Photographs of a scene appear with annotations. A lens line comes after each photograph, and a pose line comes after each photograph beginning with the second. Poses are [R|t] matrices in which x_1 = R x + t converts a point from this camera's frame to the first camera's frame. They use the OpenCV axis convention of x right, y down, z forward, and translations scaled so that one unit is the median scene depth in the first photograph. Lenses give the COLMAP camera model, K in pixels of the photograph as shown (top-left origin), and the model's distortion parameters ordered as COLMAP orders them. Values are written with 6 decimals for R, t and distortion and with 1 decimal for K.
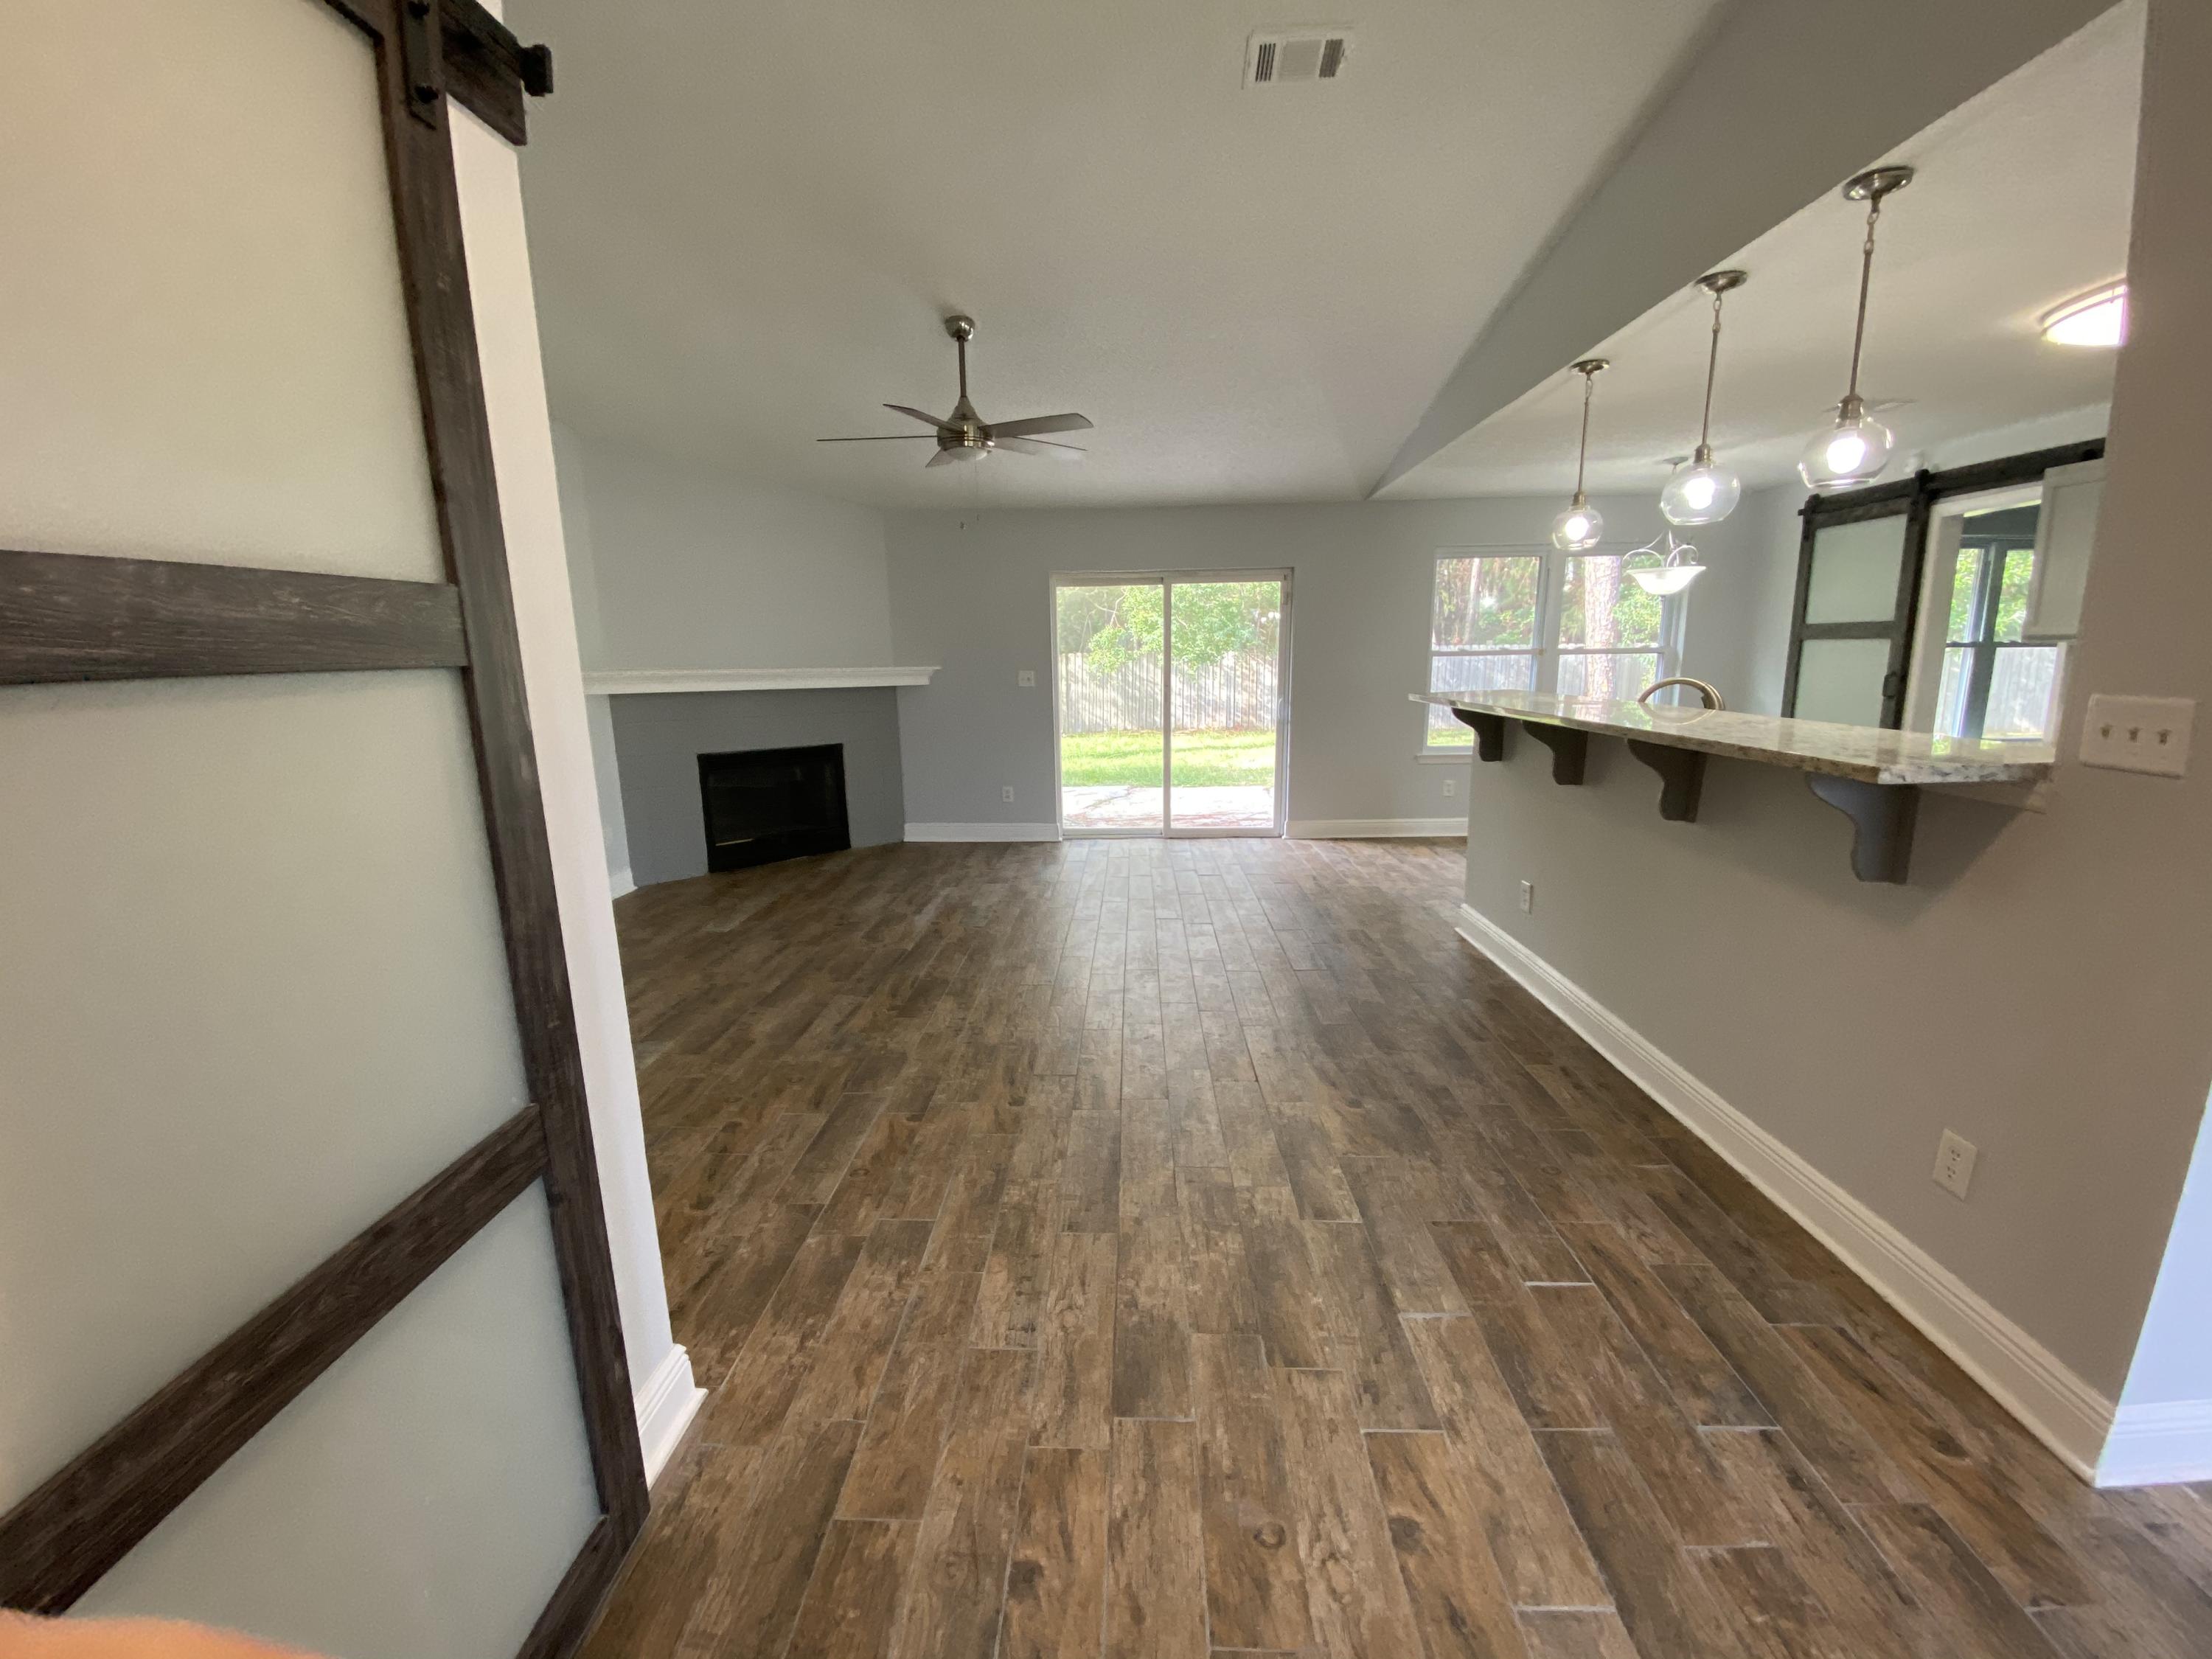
lens RADIAL K [[893.6, 0, 1102.4], [0, 893.6, 839.9], [0, 0, 1]] dist [0.010000, -0.015370]
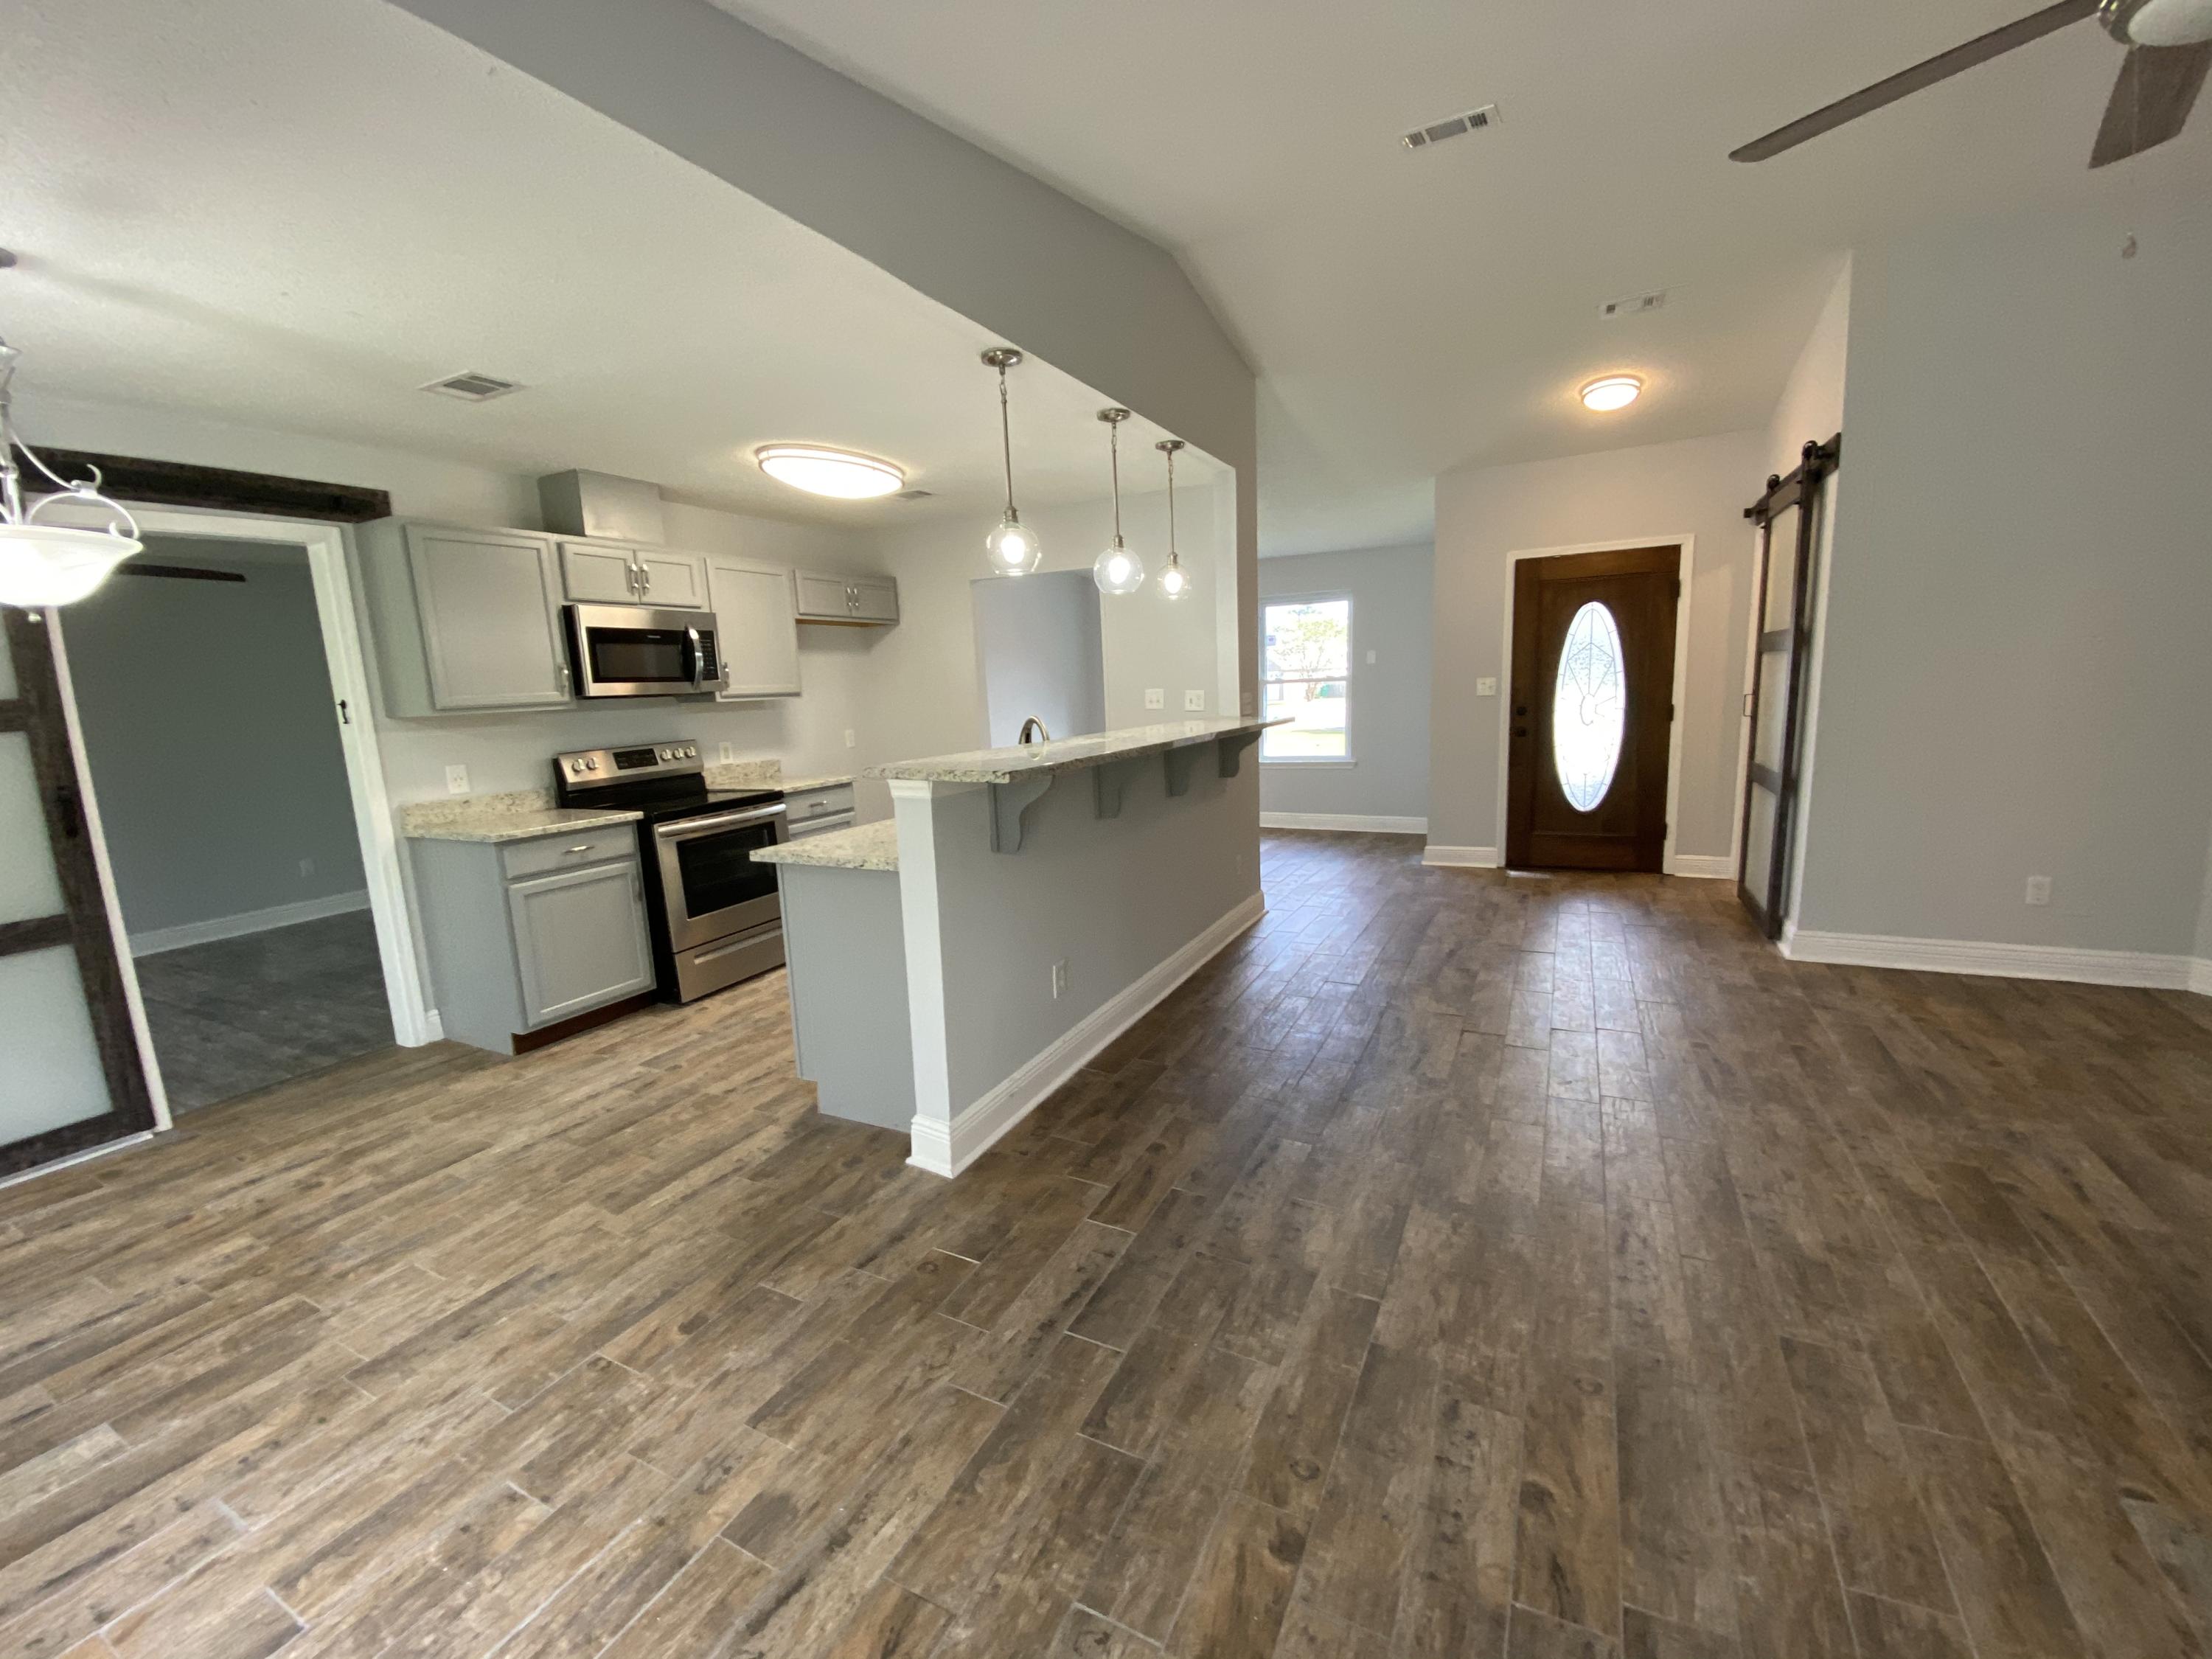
lens RADIAL K [[893.6, 0, 1103.1], [0, 893.6, 826.3], [0, 0, 1]] dist [0.010000, -0.015370]
pose [[-0.902431, -0.012364, 0.430657, 0.110120], [0.144629, 0.932889, 0.329850, -0.475346], [-0.405833, 0.359952, -0.840080, 2.277641]]
